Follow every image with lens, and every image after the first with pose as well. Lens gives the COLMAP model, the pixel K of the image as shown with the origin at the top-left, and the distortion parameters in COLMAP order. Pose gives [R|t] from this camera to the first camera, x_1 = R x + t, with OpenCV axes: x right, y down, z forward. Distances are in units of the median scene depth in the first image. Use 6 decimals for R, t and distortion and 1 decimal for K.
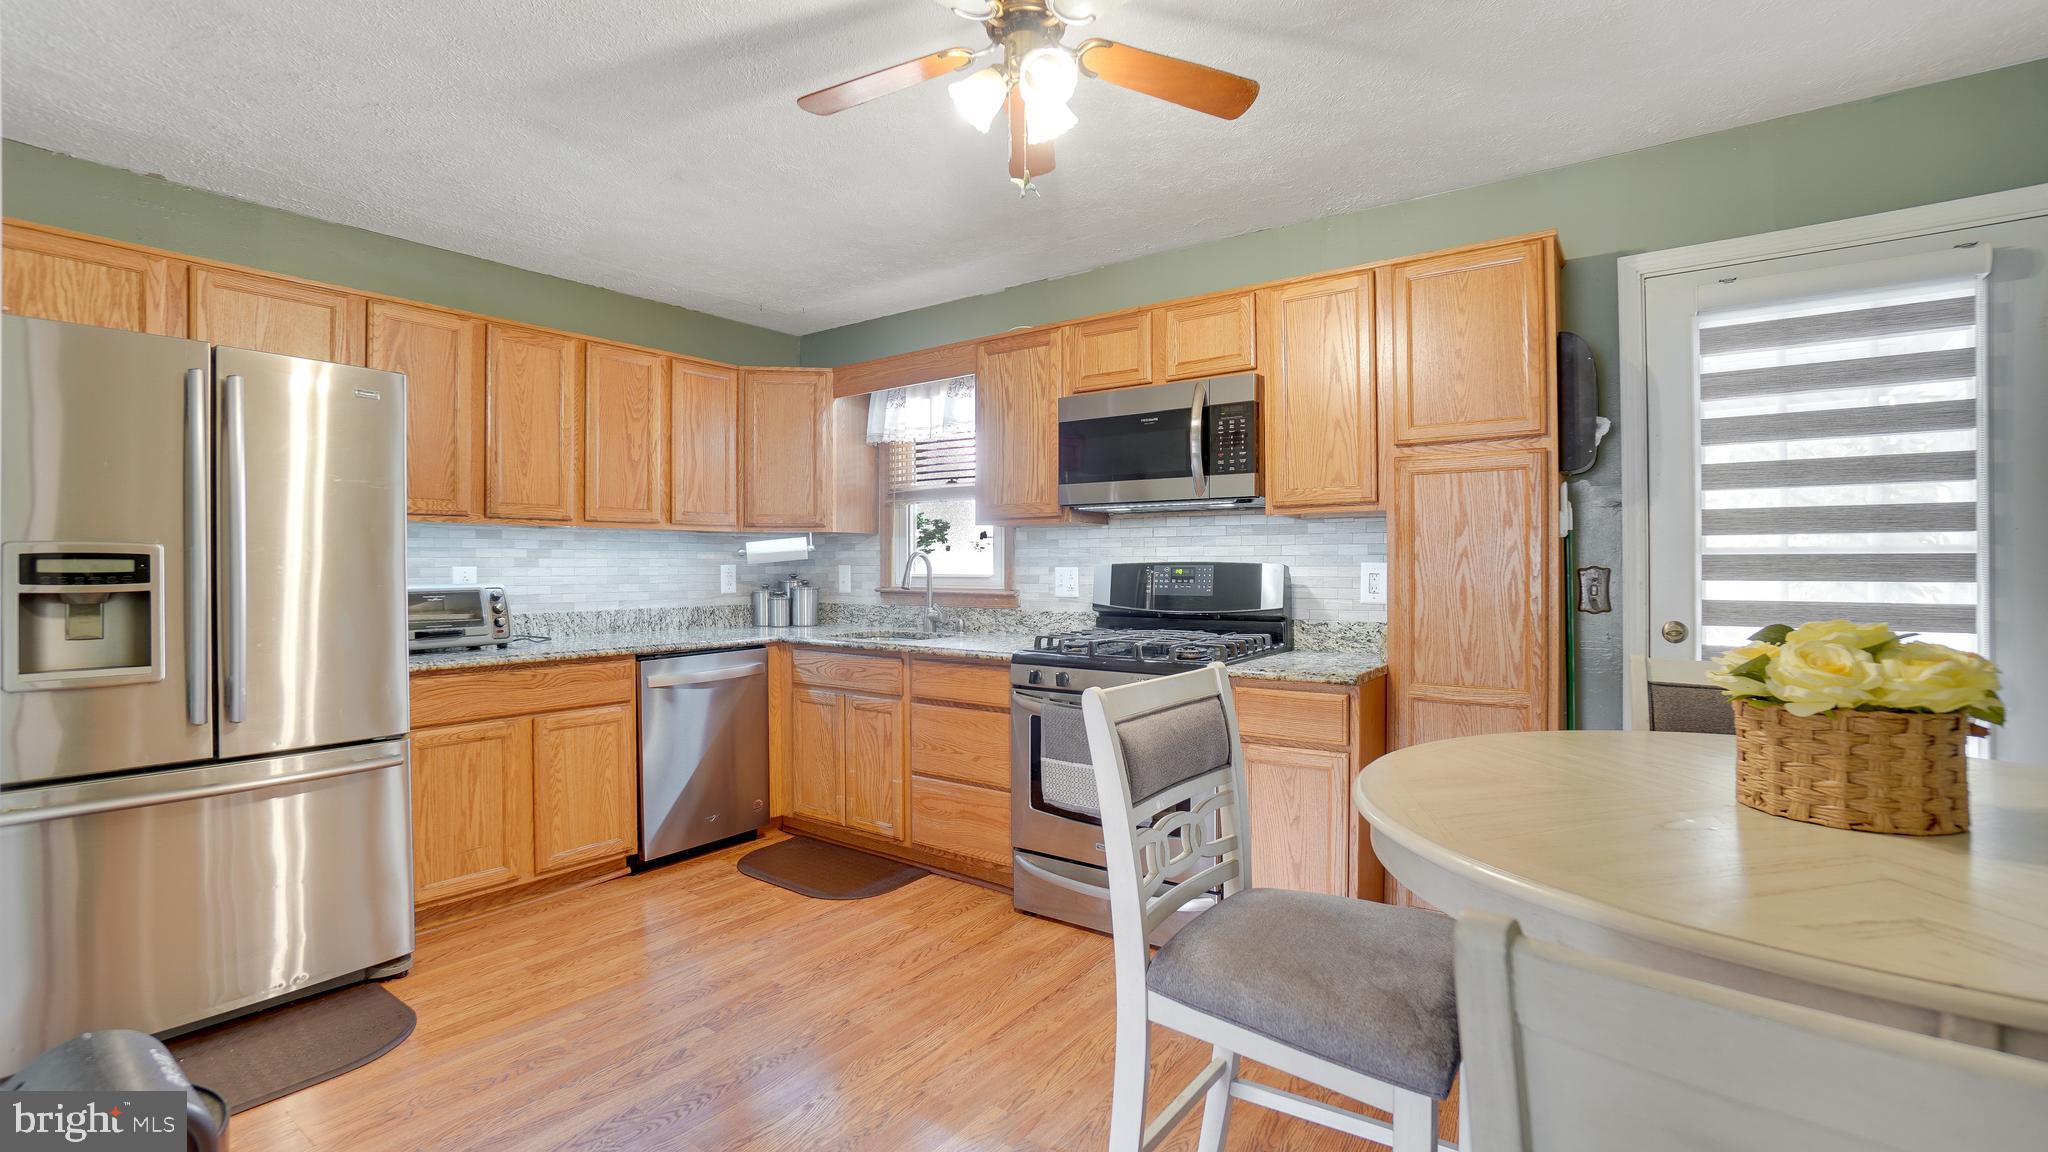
lens RADIAL K [[907.7, 0, 1005.9], [0, 907.7, 565.2], [0, 0, 1]] dist [-0.064731, 0.025660]
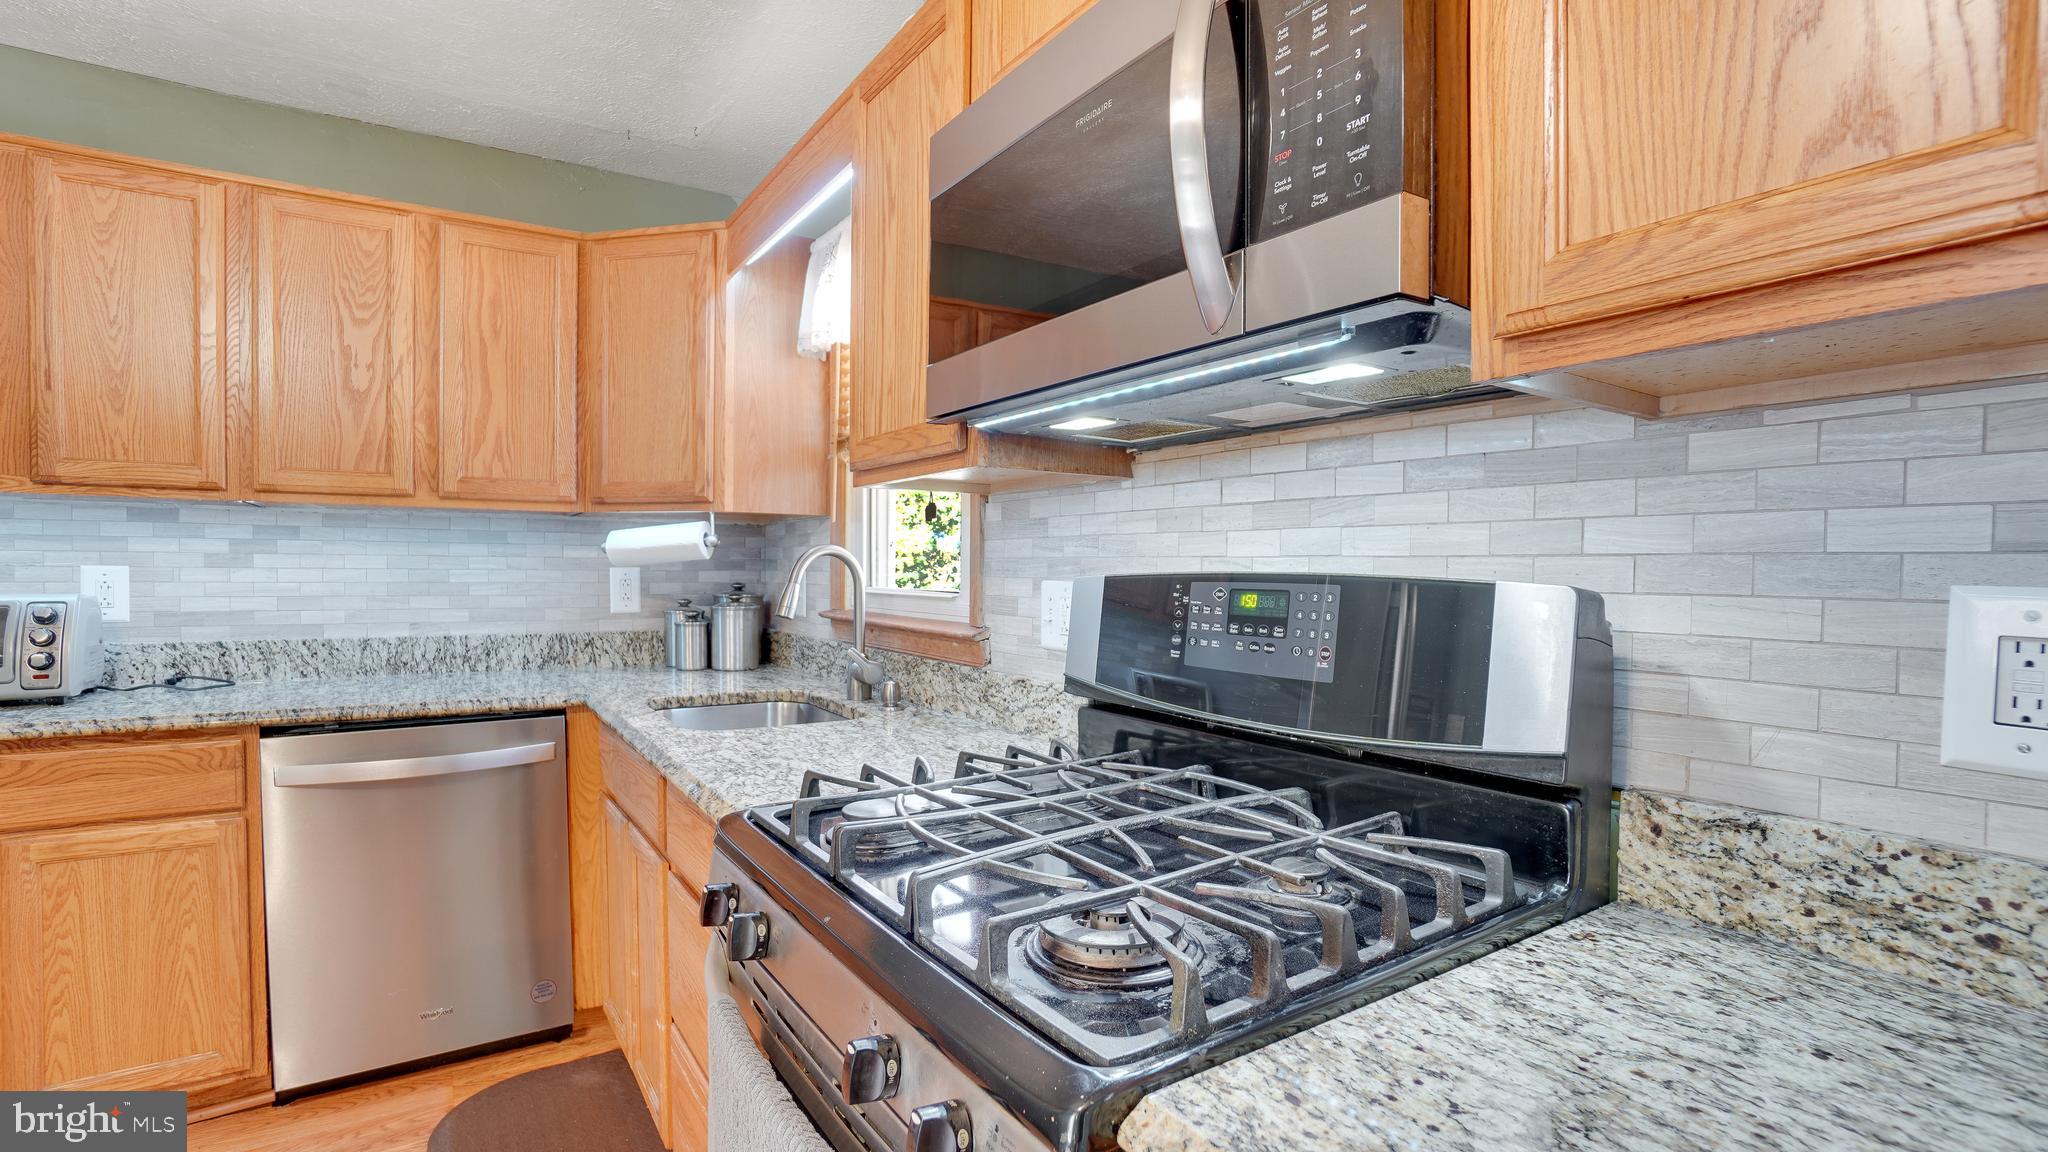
lens RADIAL K [[939.5, 0, 1021.4], [0, 939.5, 594.6], [0, 0, 1]] dist [-0.067652, 0.025287]
pose [[0.938896, 0.021198, -0.343547, 0.234348], [-0.012280, 0.999529, 0.028114, -0.004184], [0.343981, -0.022177, 0.938715, 0.655353]]
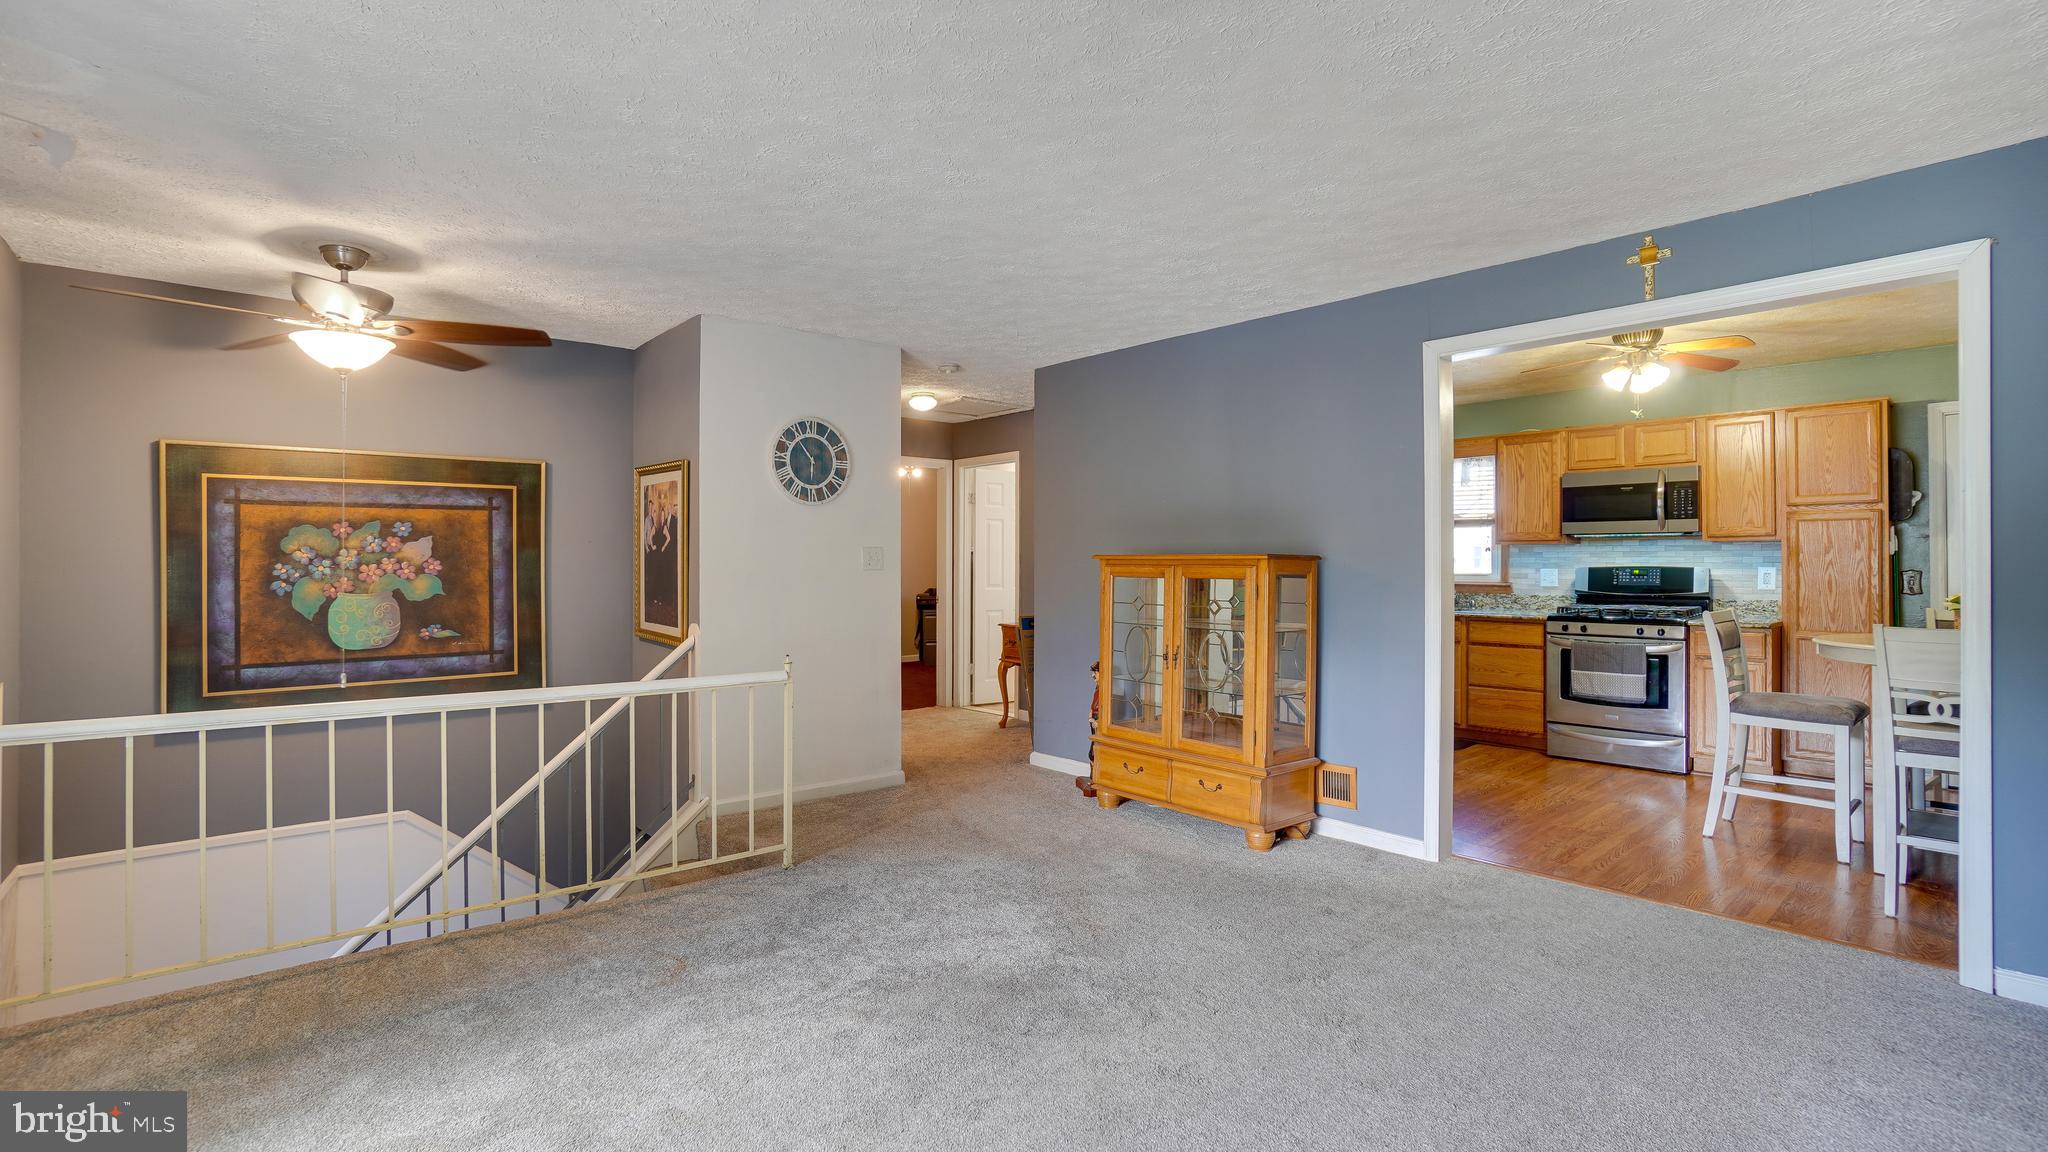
lens RADIAL K [[953.8, 0, 1028.0], [0, 953.8, 560.0], [0, 0, 1]] dist [-0.033693, 0.019622]
pose [[0.983370, 0.000614, -0.181614, -0.645468], [-0.001218, 0.999994, -0.003217, -0.008296], [0.181611, 0.003385, 0.983365, -1.028647]]
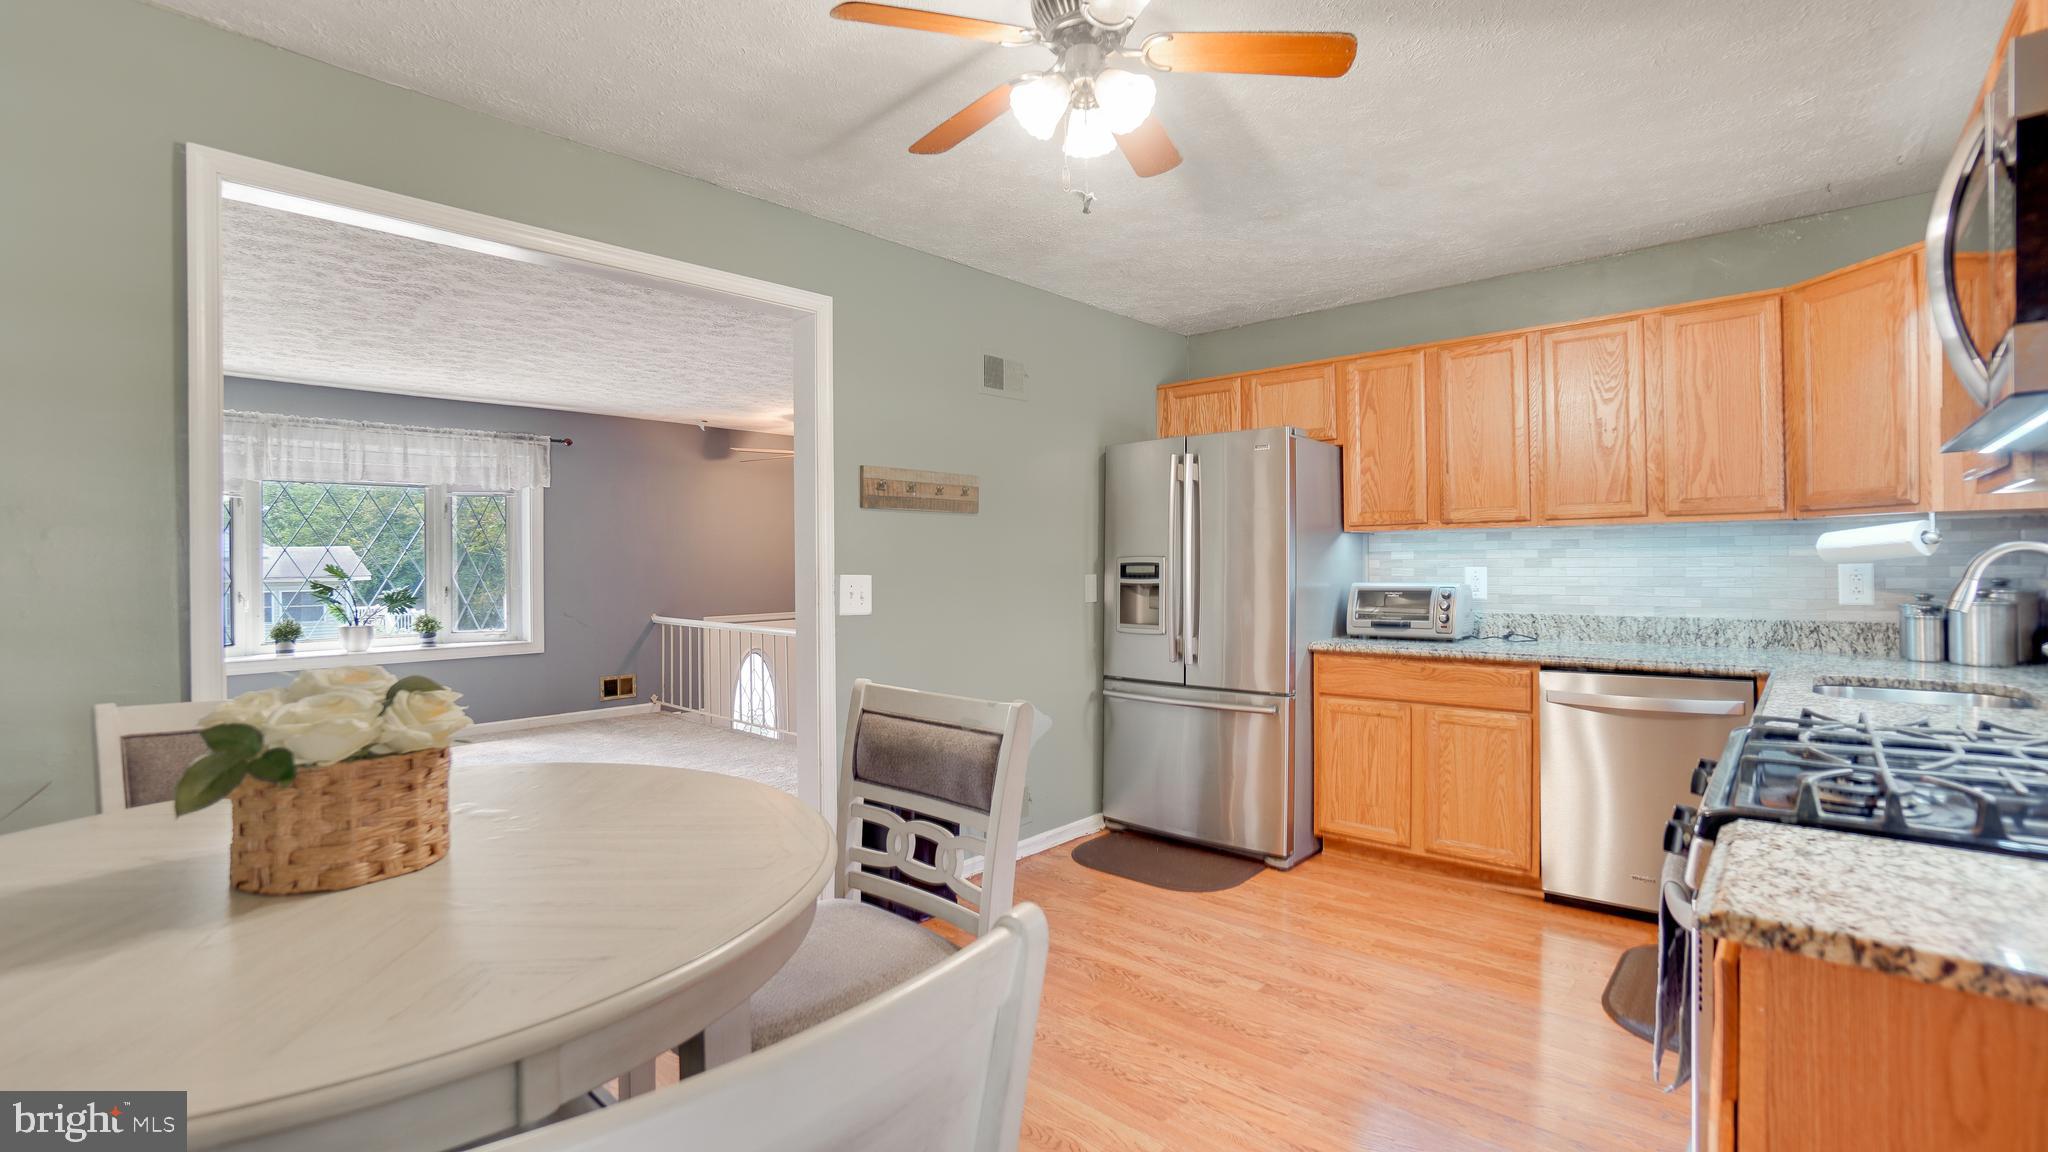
lens RADIAL K [[907.7, 0, 1005.9], [0, 907.7, 565.2], [0, 0, 1]] dist [-0.064731, 0.025660]
pose [[-0.105350, 0.006084, -0.994417, 0.574430], [0.011060, 0.999927, 0.004946, -0.013135], [0.994374, -0.010477, -0.105409, 0.568080]]
